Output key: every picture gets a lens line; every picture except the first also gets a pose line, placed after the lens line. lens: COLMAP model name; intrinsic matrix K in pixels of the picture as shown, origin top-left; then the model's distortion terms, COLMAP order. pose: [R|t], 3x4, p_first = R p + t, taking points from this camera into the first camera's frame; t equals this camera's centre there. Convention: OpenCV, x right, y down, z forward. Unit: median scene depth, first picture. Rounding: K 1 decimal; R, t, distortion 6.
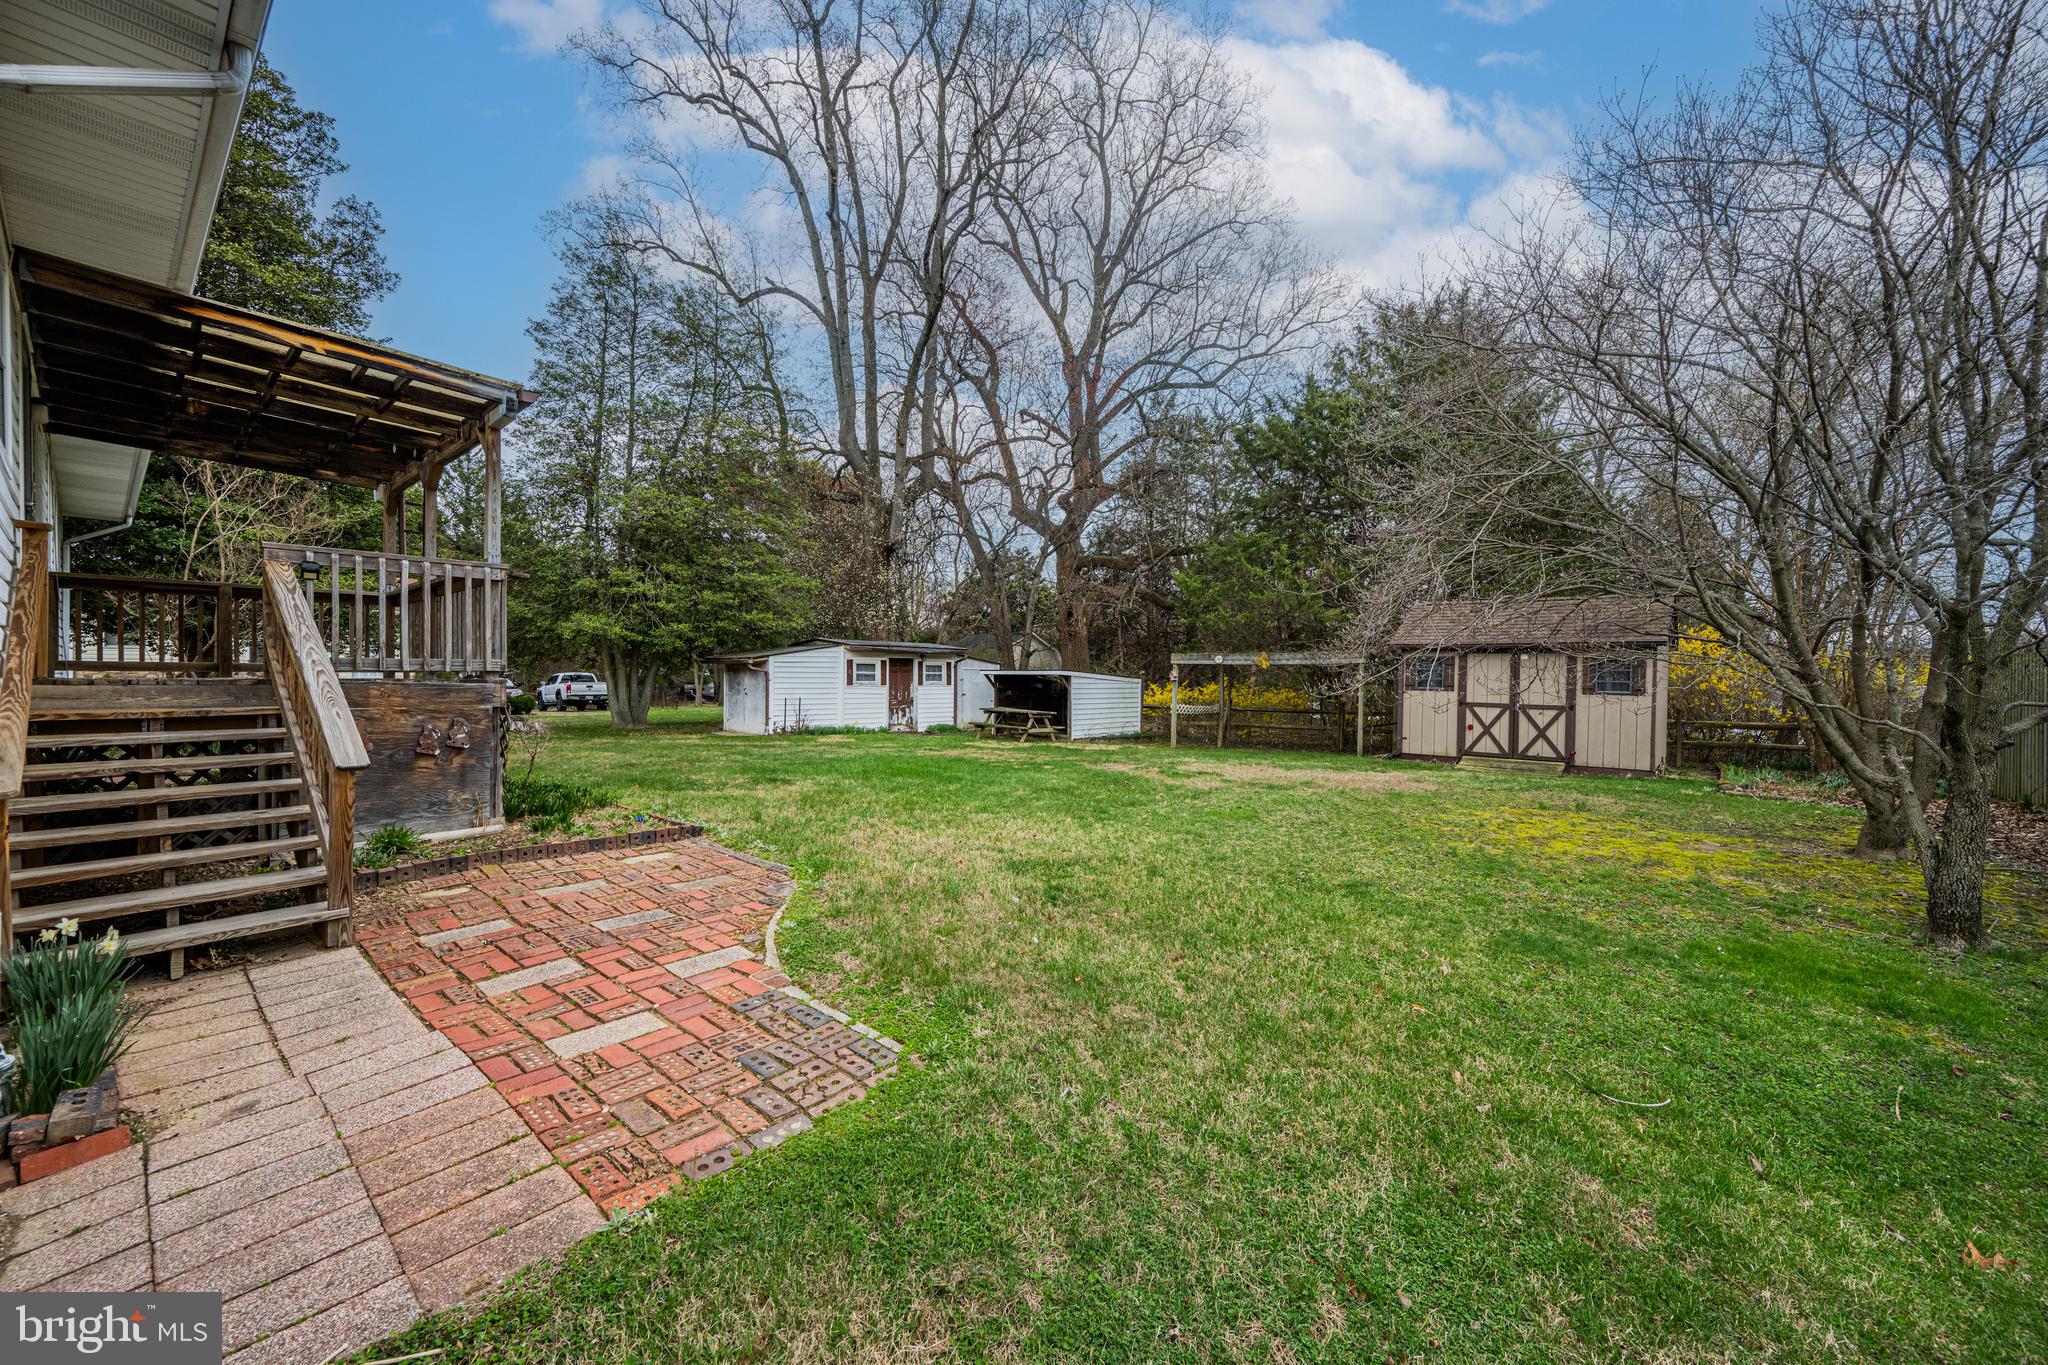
lens RADIAL K [[786.3, 0, 1029.1], [0, 786.3, 676.9], [0, 0, 1]] dist [0.000851, -0.000015]
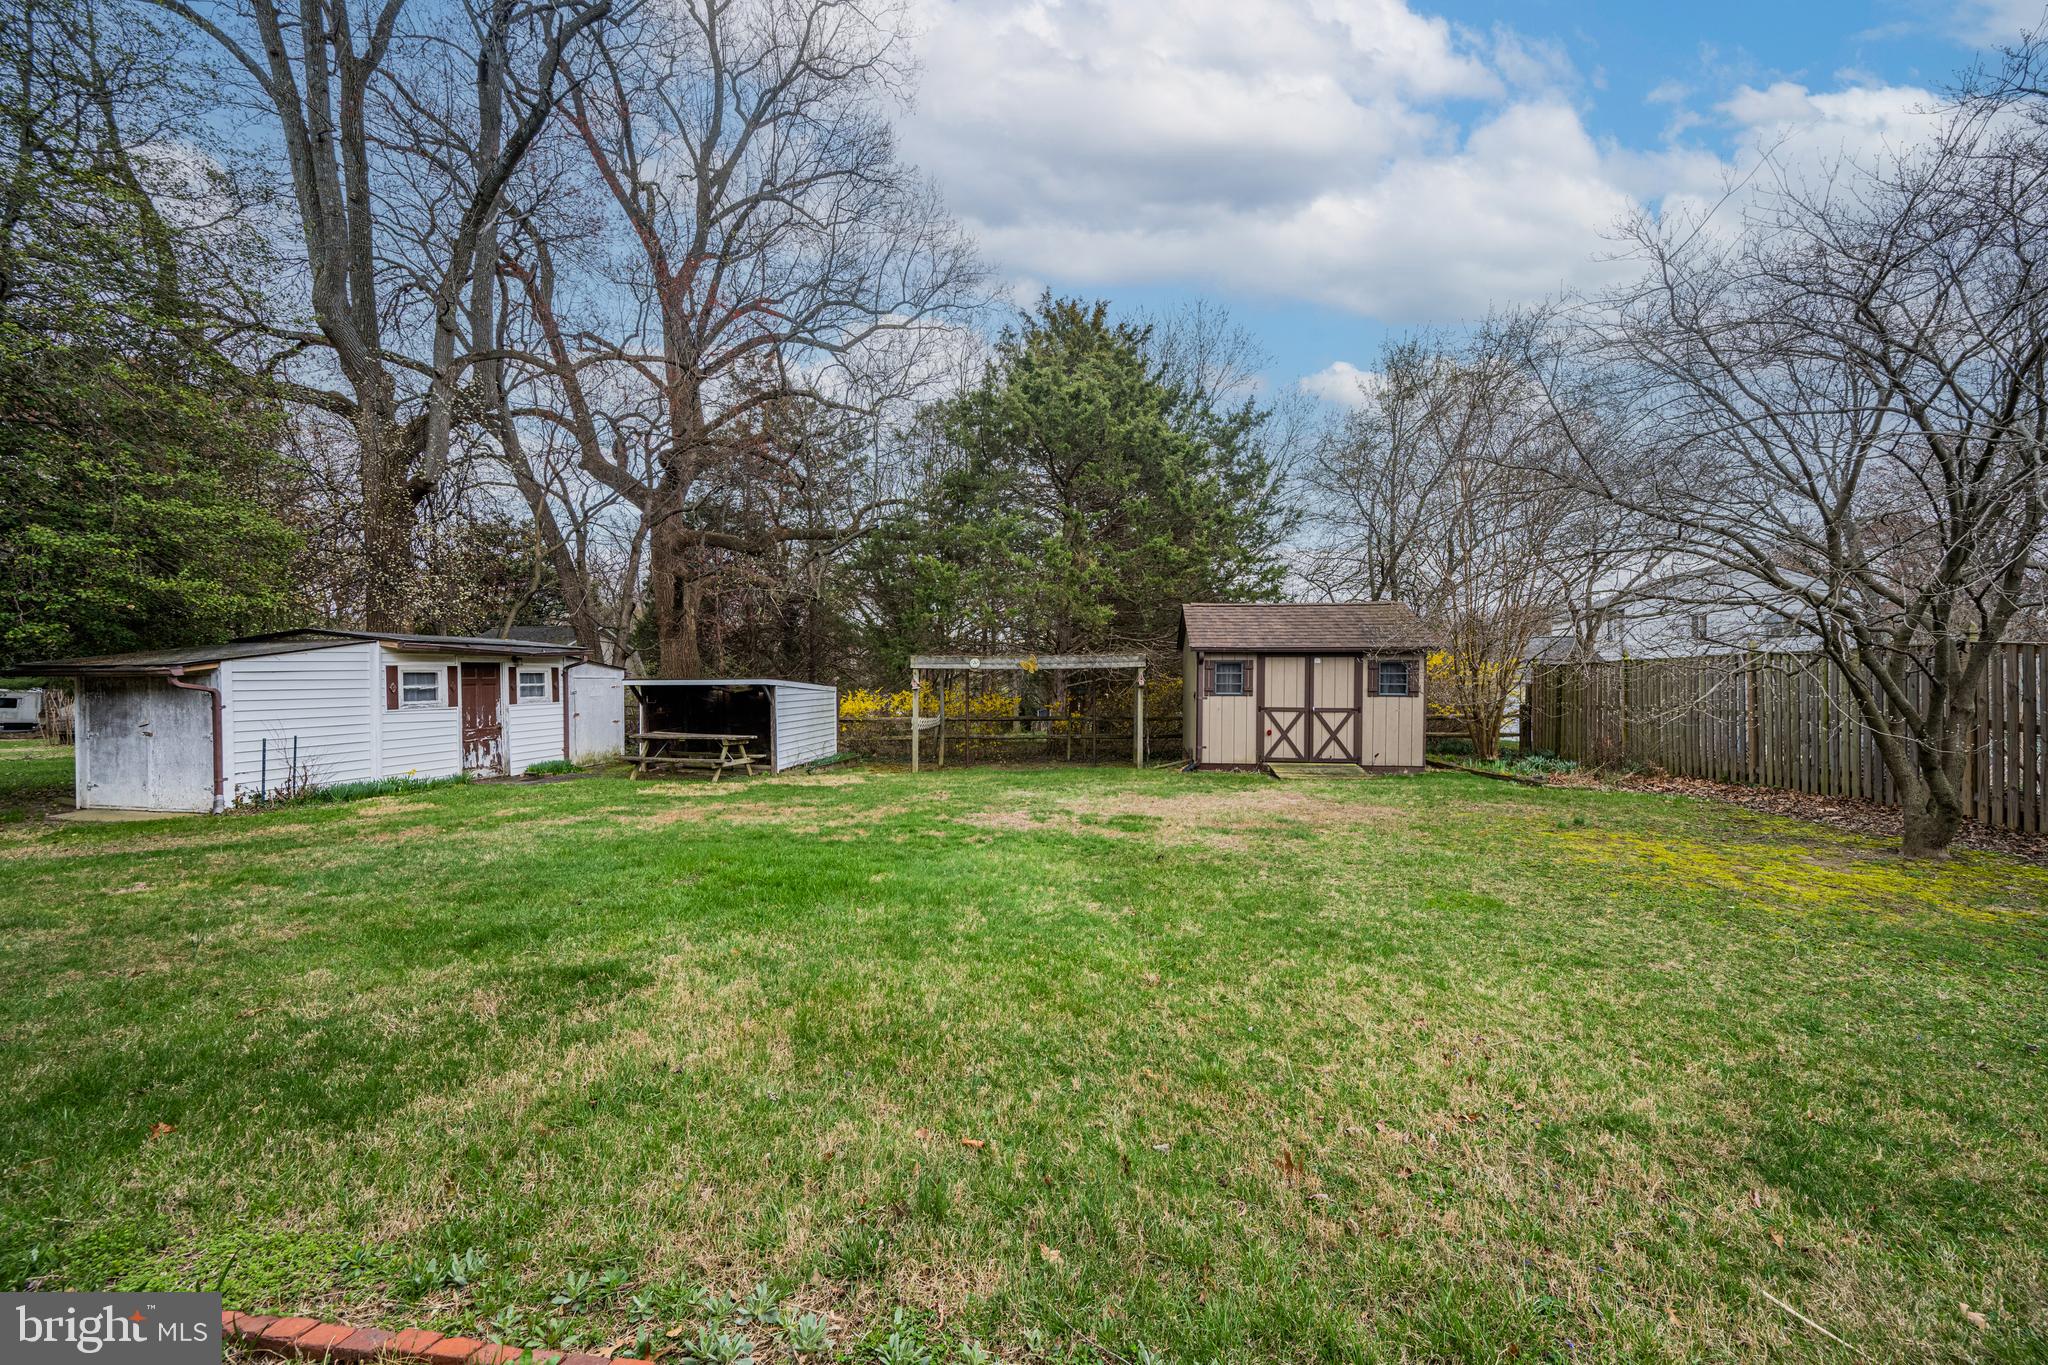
lens RADIAL K [[786.3, 0, 1018.7], [0, 786.3, 685.3], [0, 0, 1]] dist [0.000851, -0.000015]
pose [[0.836847, -0.019752, 0.547081, -0.169566], [0.014316, 0.999797, 0.014198, -0.009637], [-0.547250, -0.004049, 0.836959, 0.265136]]
